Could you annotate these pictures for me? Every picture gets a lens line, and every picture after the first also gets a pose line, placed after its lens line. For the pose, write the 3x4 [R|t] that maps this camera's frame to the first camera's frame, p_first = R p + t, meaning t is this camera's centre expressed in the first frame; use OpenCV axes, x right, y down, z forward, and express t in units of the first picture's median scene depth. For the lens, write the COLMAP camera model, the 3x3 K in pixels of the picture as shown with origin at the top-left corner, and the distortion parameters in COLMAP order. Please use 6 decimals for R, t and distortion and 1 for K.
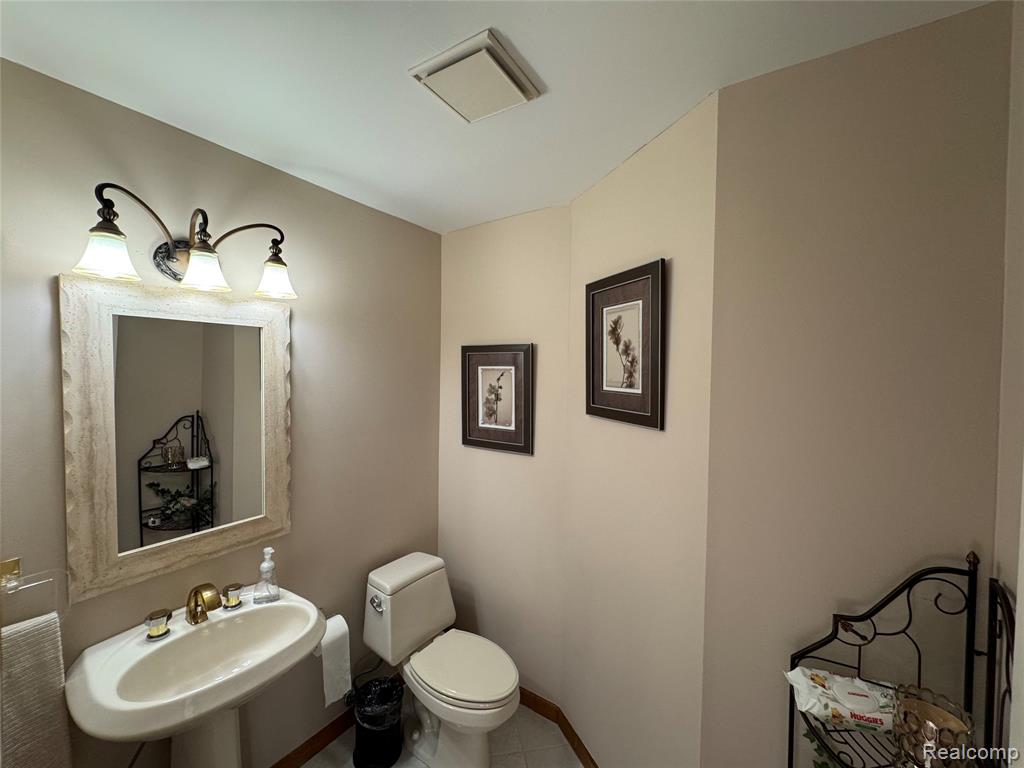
lens RADIAL K [[409.0, 0, 511.8], [0, 409.0, 381.9], [0, 0, 1]] dist [-0.003926, 0.000237]
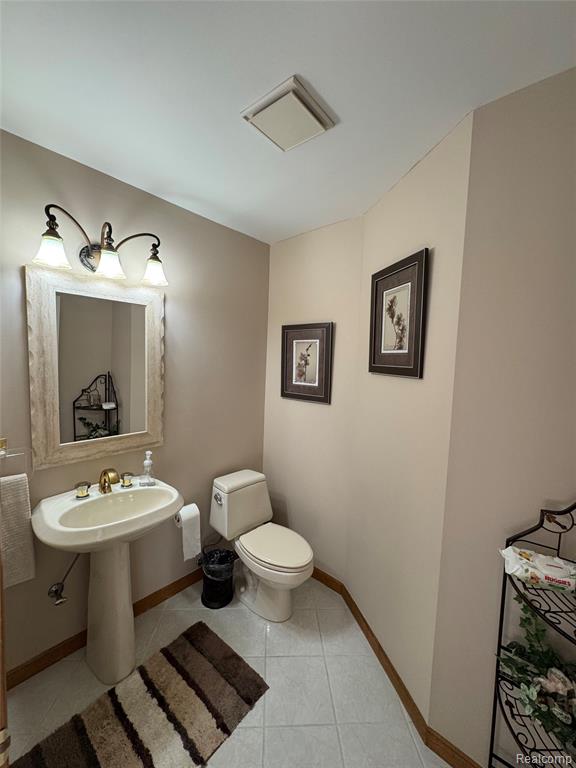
lens RADIAL K [[306.8, 0, 288.9], [0, 306.8, 384.1], [0, 0, 1]] dist [-0.003926, 0.000237]
pose [[0.990870, 0.031626, -0.131061, 0.067418], [-0.026139, 0.998717, 0.043378, 0.100770], [0.132265, -0.039556, 0.990425, -0.055381]]
